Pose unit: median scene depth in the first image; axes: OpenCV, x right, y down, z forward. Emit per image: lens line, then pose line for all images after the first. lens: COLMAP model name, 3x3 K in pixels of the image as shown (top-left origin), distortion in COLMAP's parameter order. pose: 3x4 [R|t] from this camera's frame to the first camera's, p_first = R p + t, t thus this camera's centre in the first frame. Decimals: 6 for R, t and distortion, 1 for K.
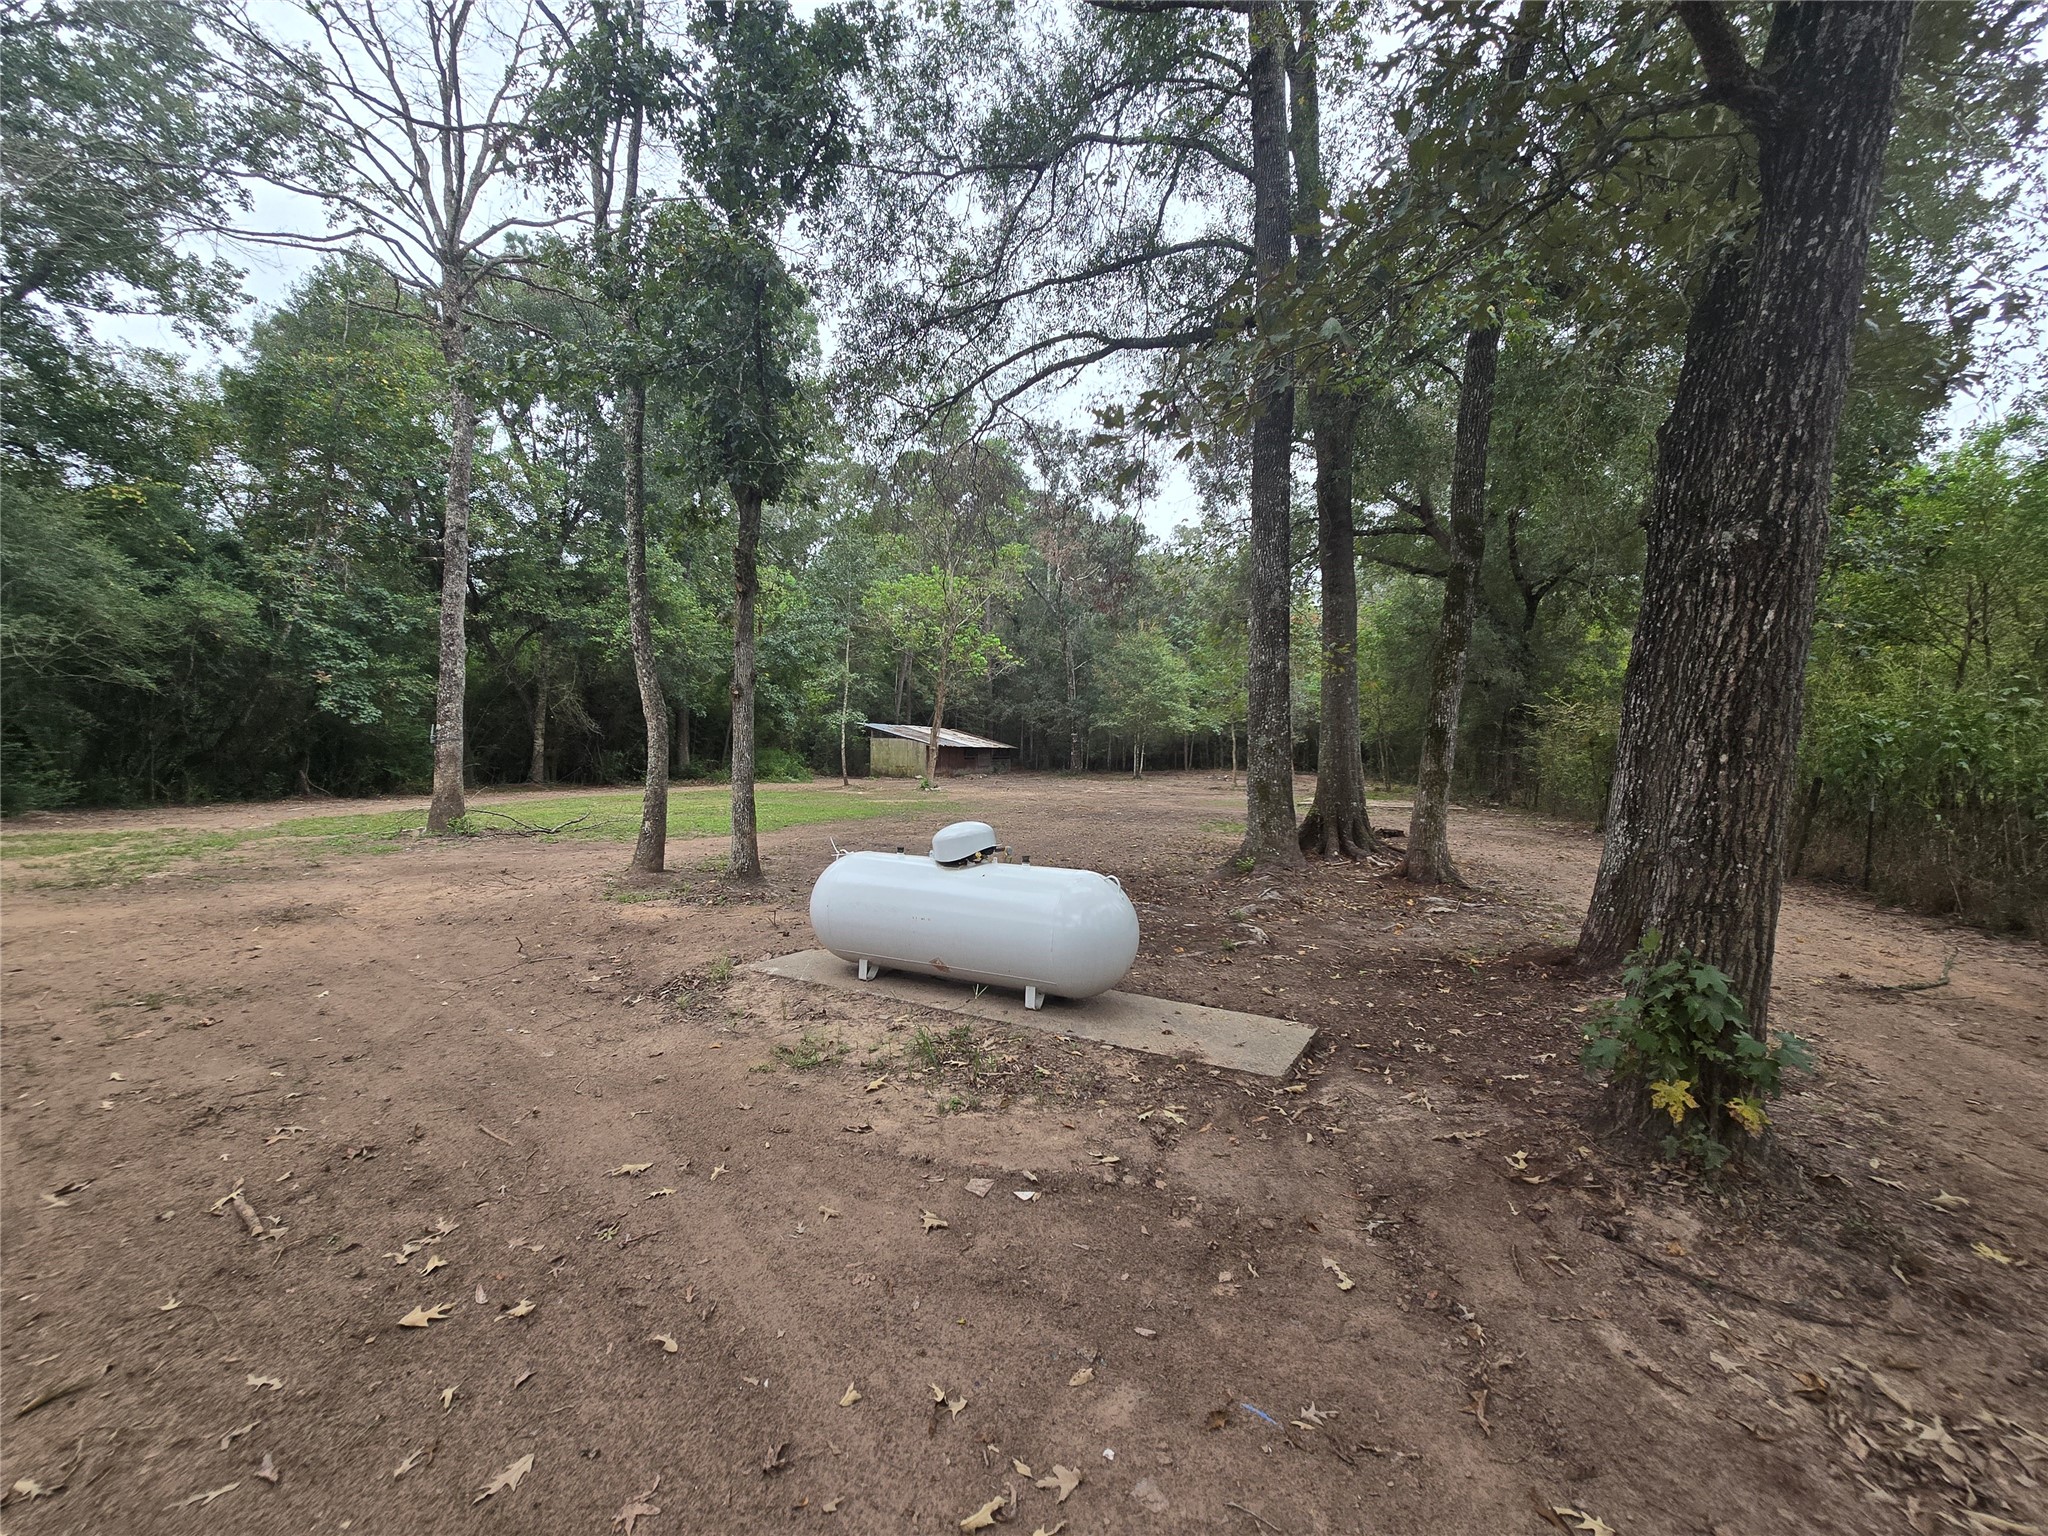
lens RADIAL K [[826.3, 0, 1035.4], [0, 826.3, 780.6], [0, 0, 1]] dist [-0.003446, 0.000230]
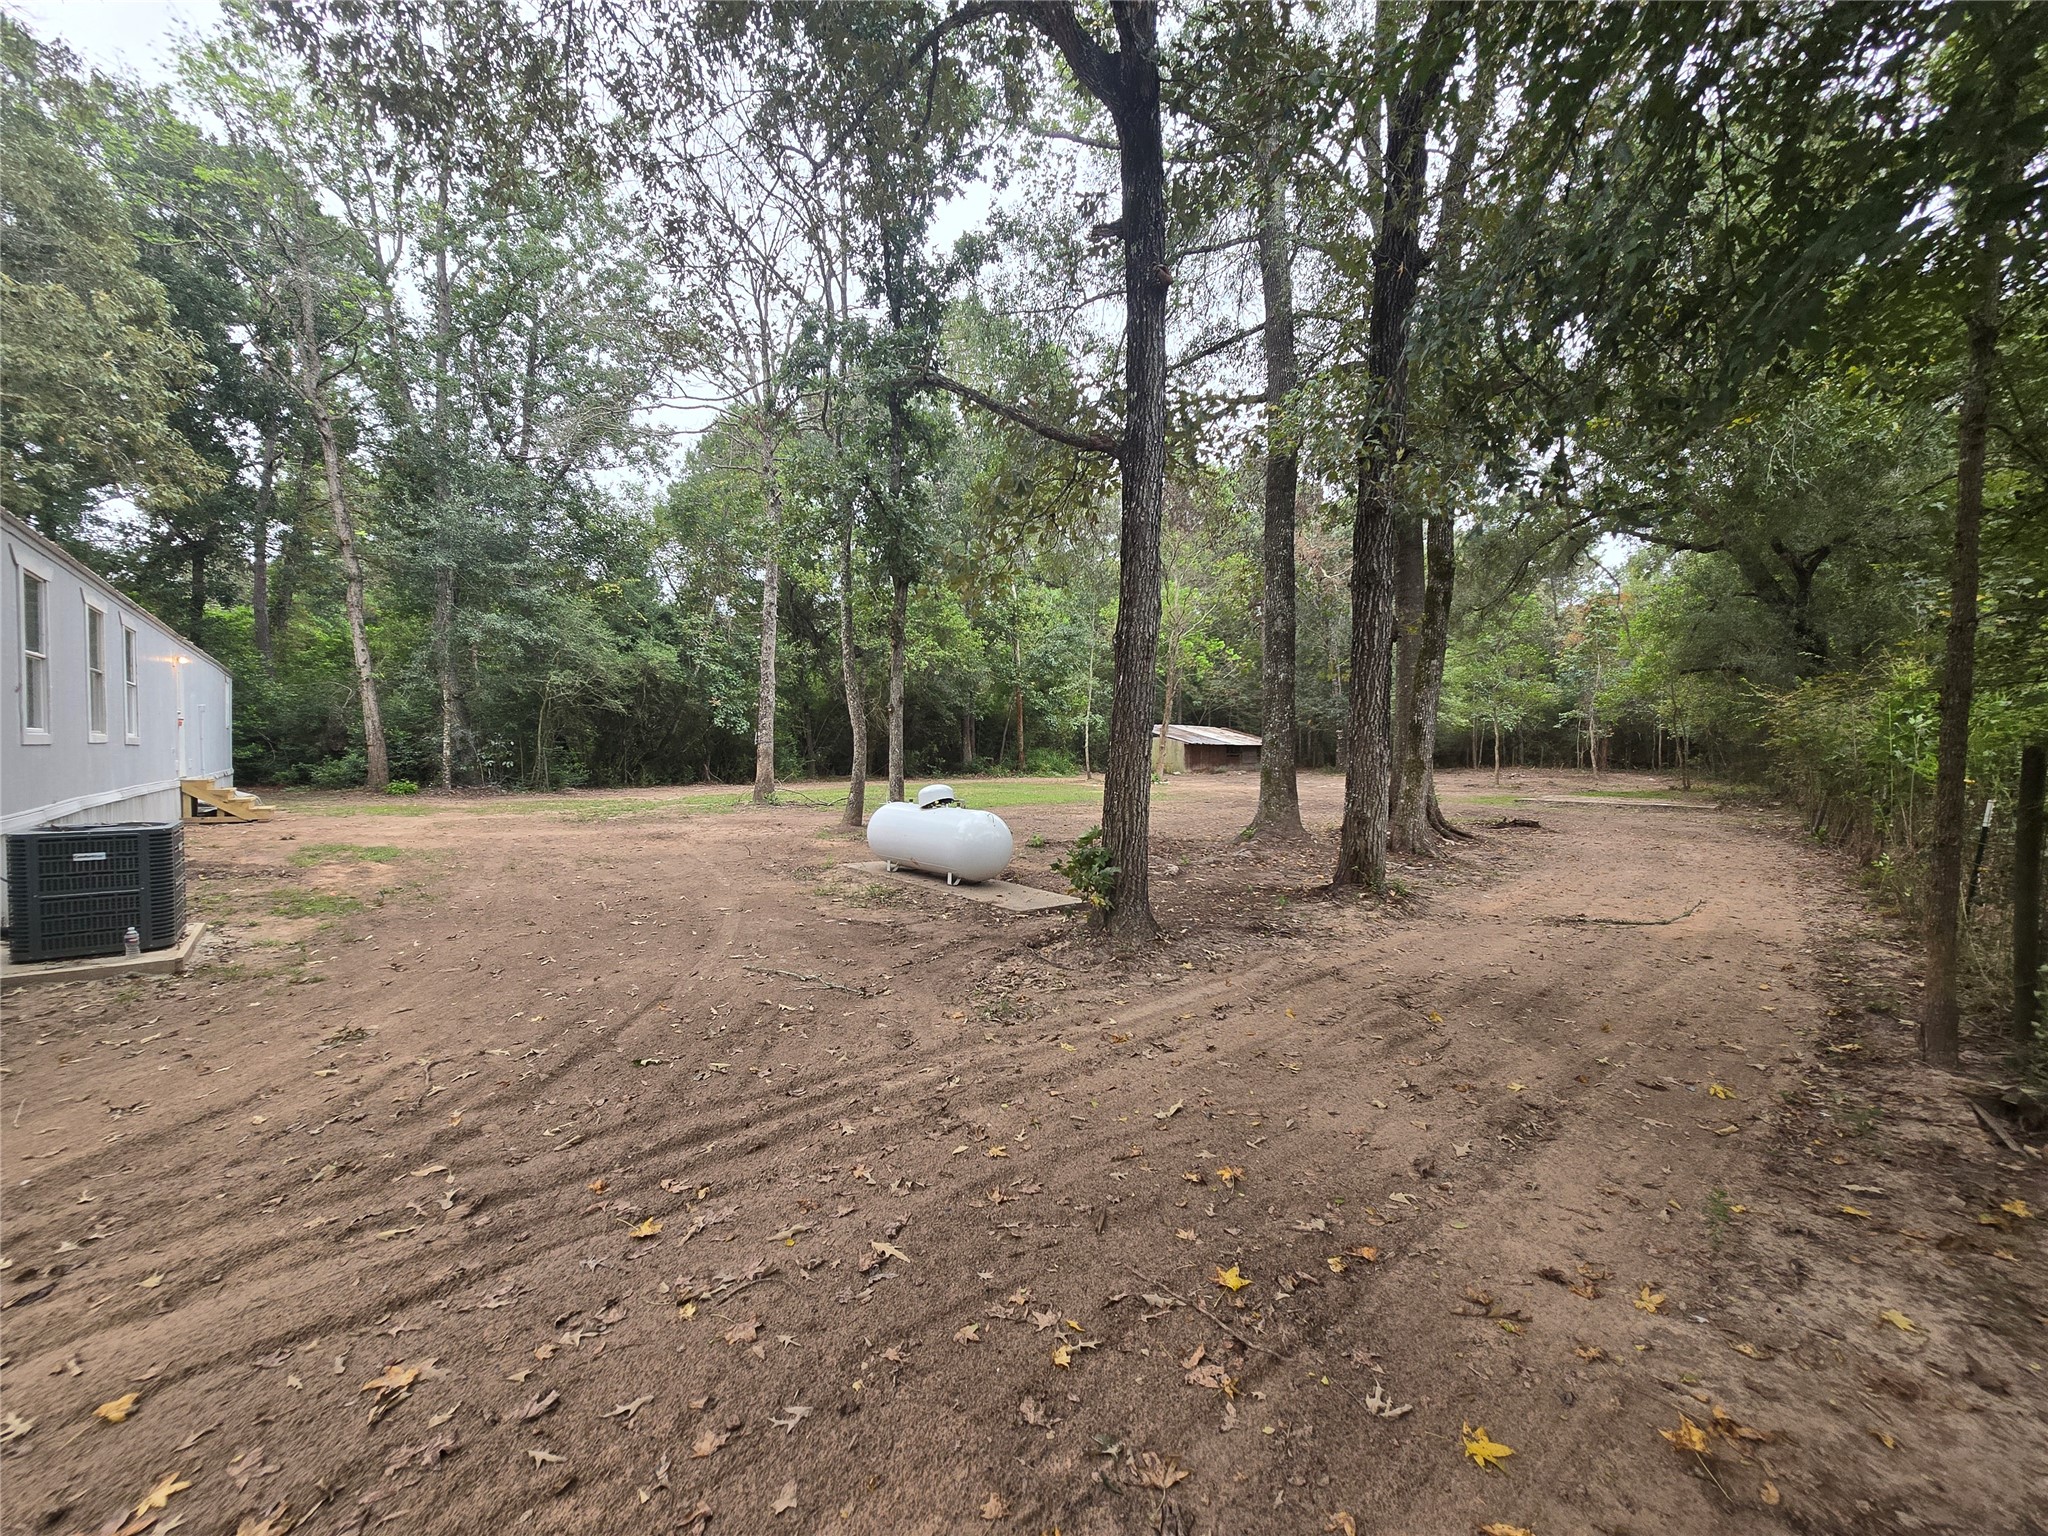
lens RADIAL K [[826.3, 0, 1035.4], [0, 826.3, 780.6], [0, 0, 1]] dist [-0.003446, 0.000230]
pose [[0.930147, 0.006194, -0.367134, 0.230239], [-0.005592, 0.999981, 0.002702, 0.010561], [0.367144, -0.000460, 0.930164, -0.173184]]
